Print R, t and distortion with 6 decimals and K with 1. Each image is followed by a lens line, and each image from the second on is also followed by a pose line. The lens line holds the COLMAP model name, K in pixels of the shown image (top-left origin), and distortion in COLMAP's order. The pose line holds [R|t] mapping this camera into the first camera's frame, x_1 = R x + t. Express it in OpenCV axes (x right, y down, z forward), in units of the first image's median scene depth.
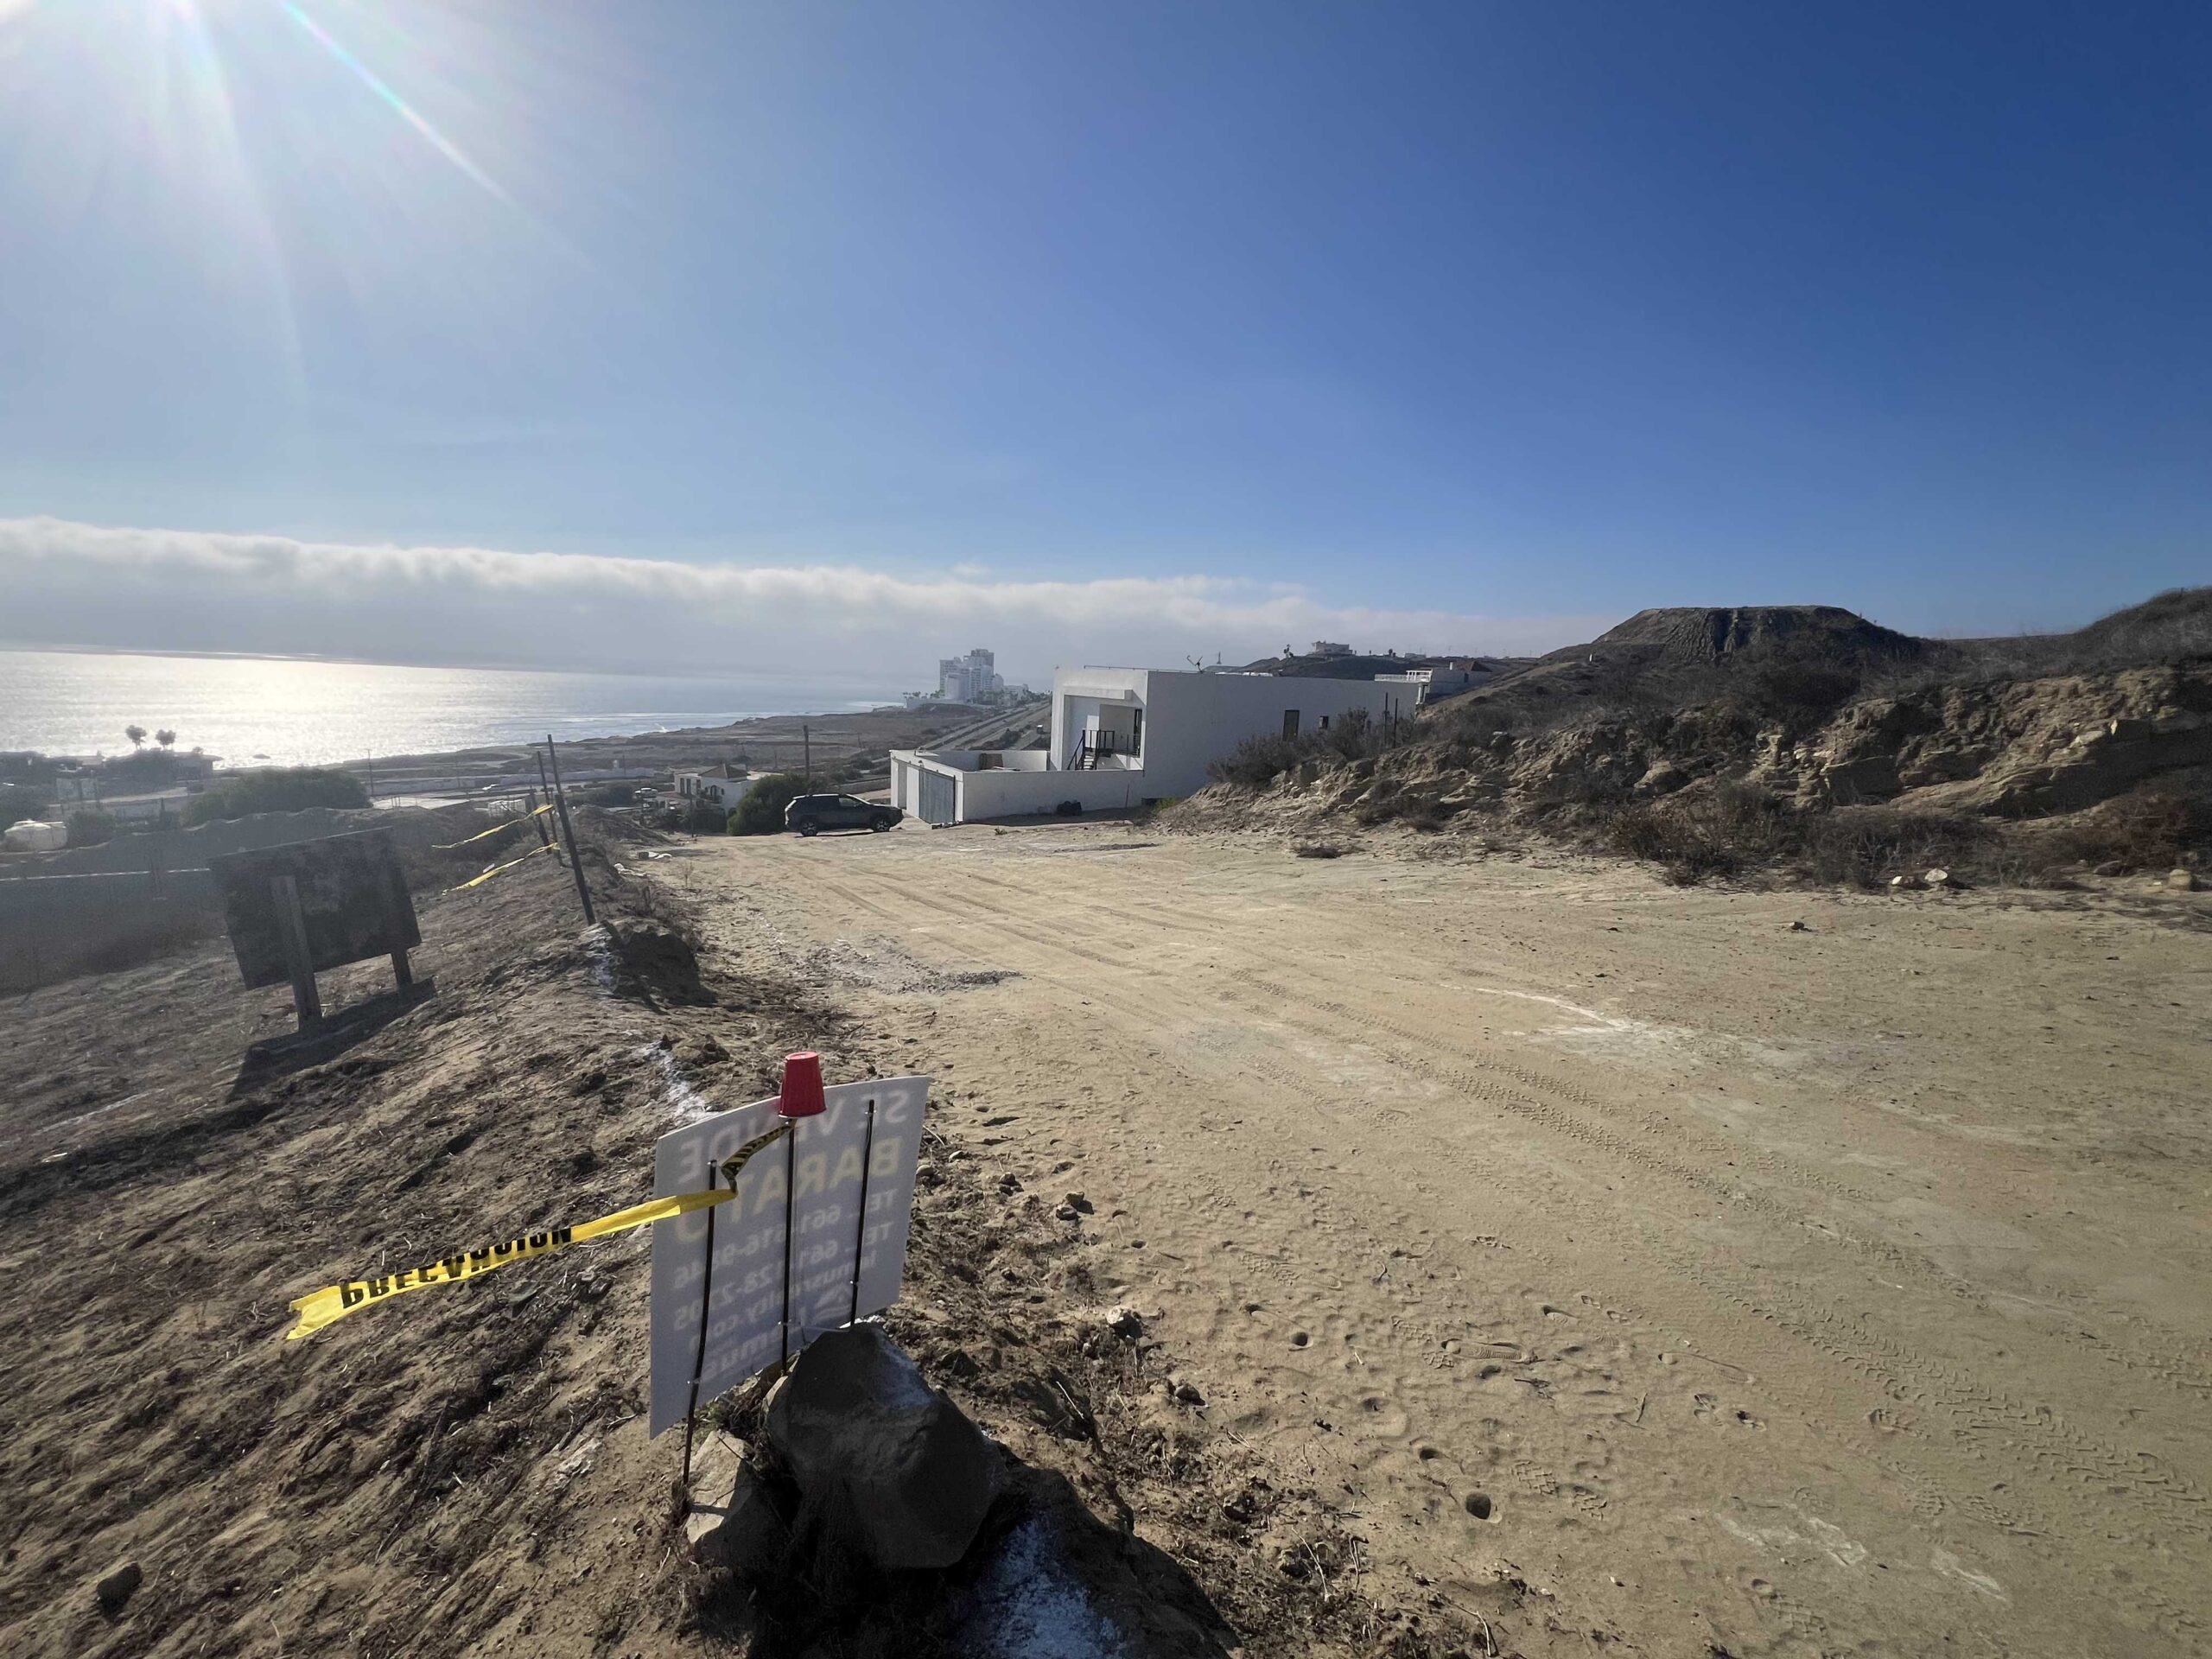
lens RADIAL K [[927.9, 0, 1104.1], [0, 927.9, 839.4], [0, 0, 1]] dist [-0.001810, 0.001099]
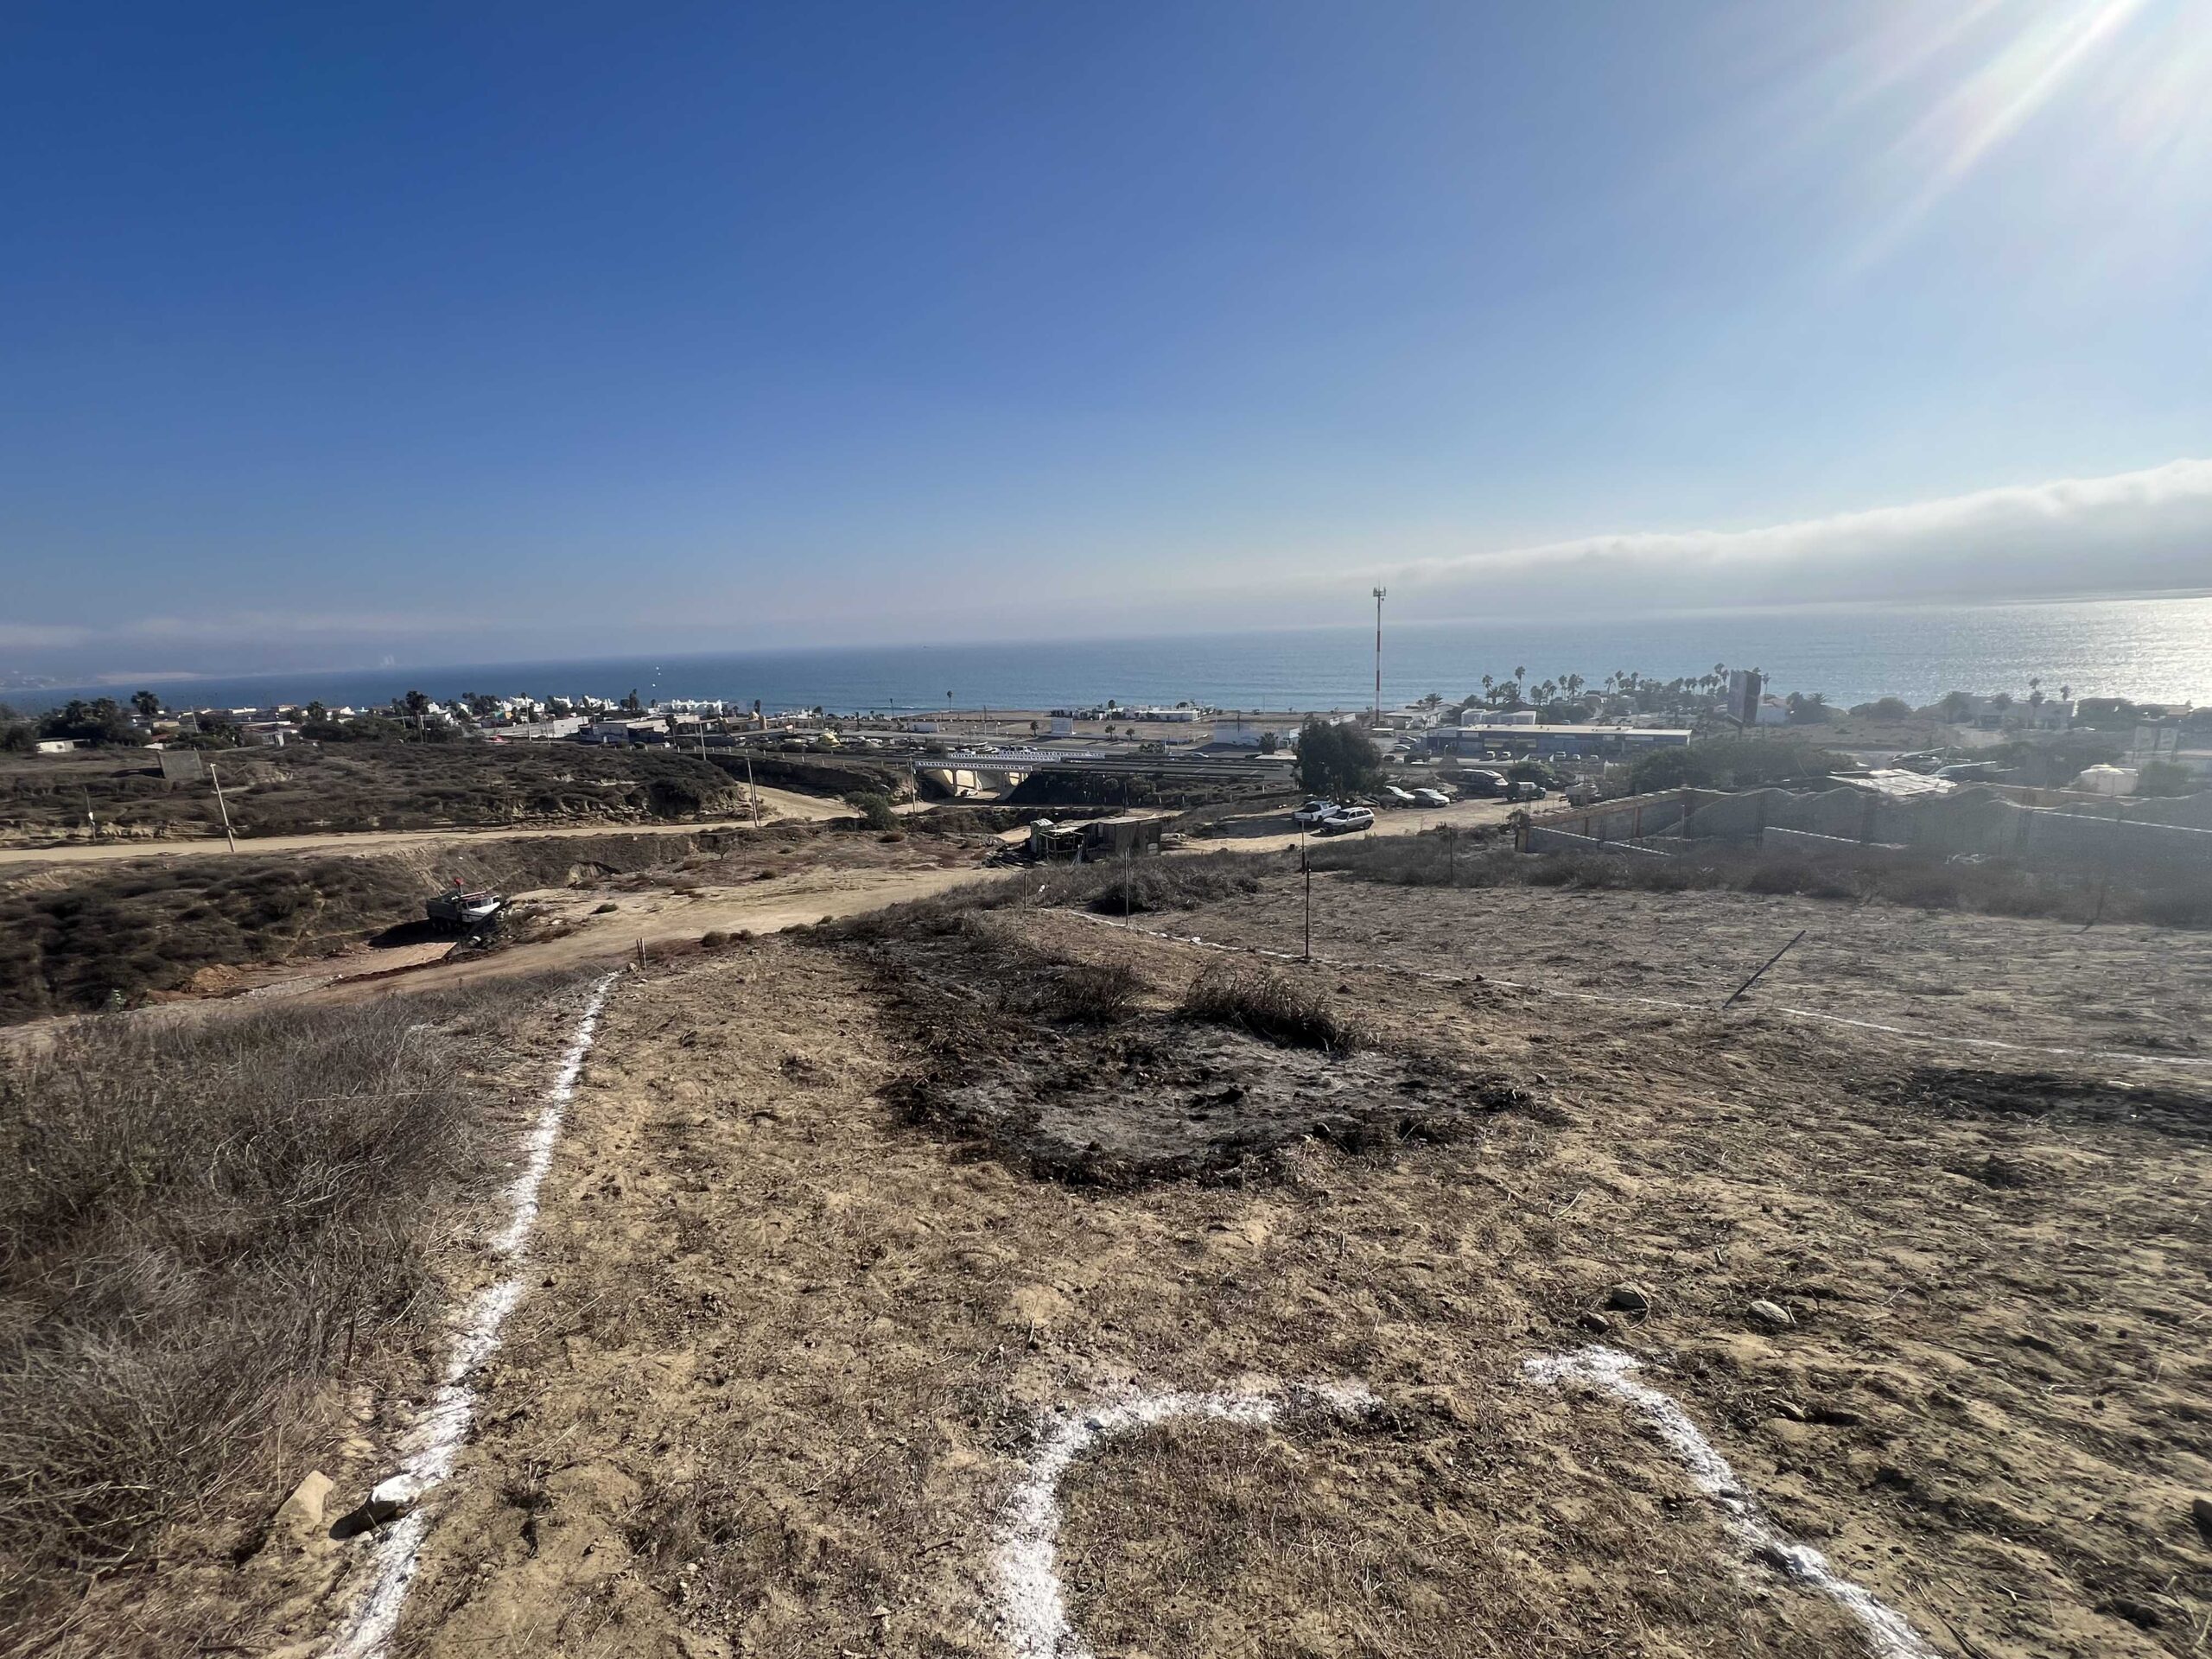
lens RADIAL K [[927.9, 0, 1104.1], [0, 927.9, 839.4], [0, 0, 1]] dist [-0.001810, 0.001099]
pose [[-0.106041, 0.183329, -0.977316, -0.033631], [-0.129352, 0.971962, 0.196360, 0.017017], [0.985912, 0.147240, -0.079354, -0.113039]]
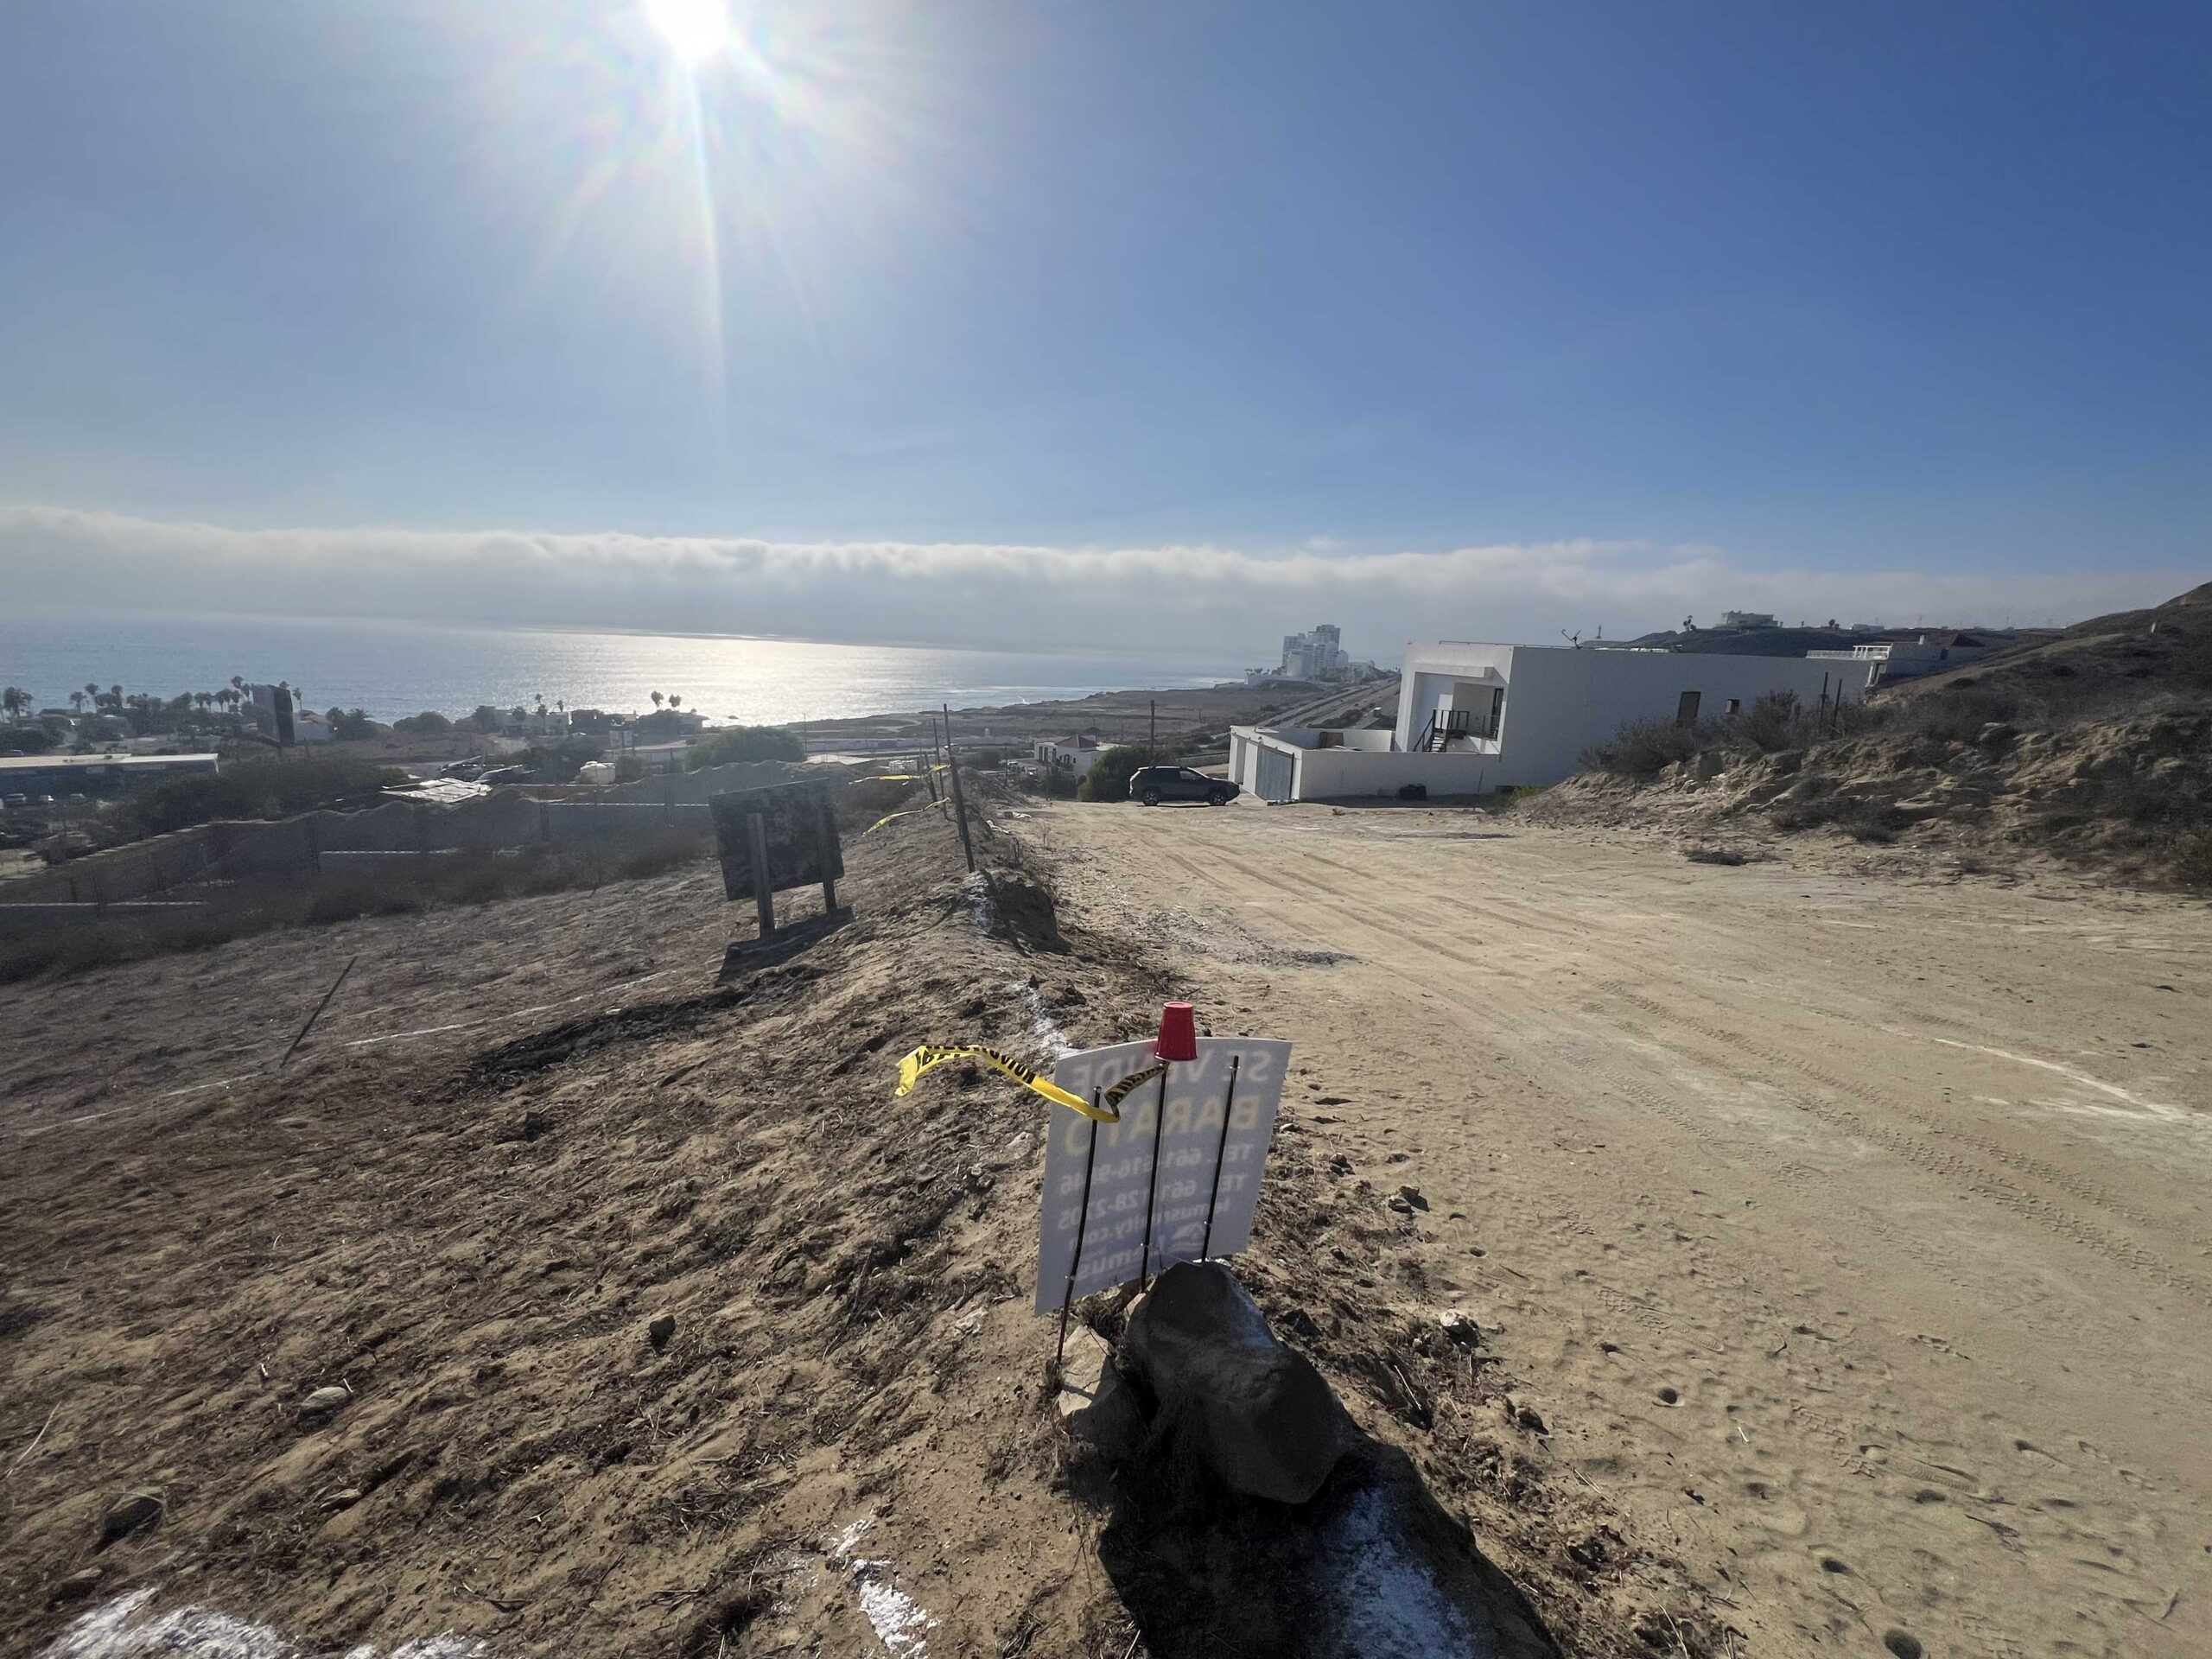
lens RADIAL K [[927.9, 0, 1104.1], [0, 927.9, 839.4], [0, 0, 1]] dist [-0.001810, 0.001099]
pose [[0.936472, 0.069003, -0.343889, -0.021178], [-0.060557, 0.997542, 0.035256, 0.003718], [0.345476, -0.012191, 0.938348, -0.016635]]
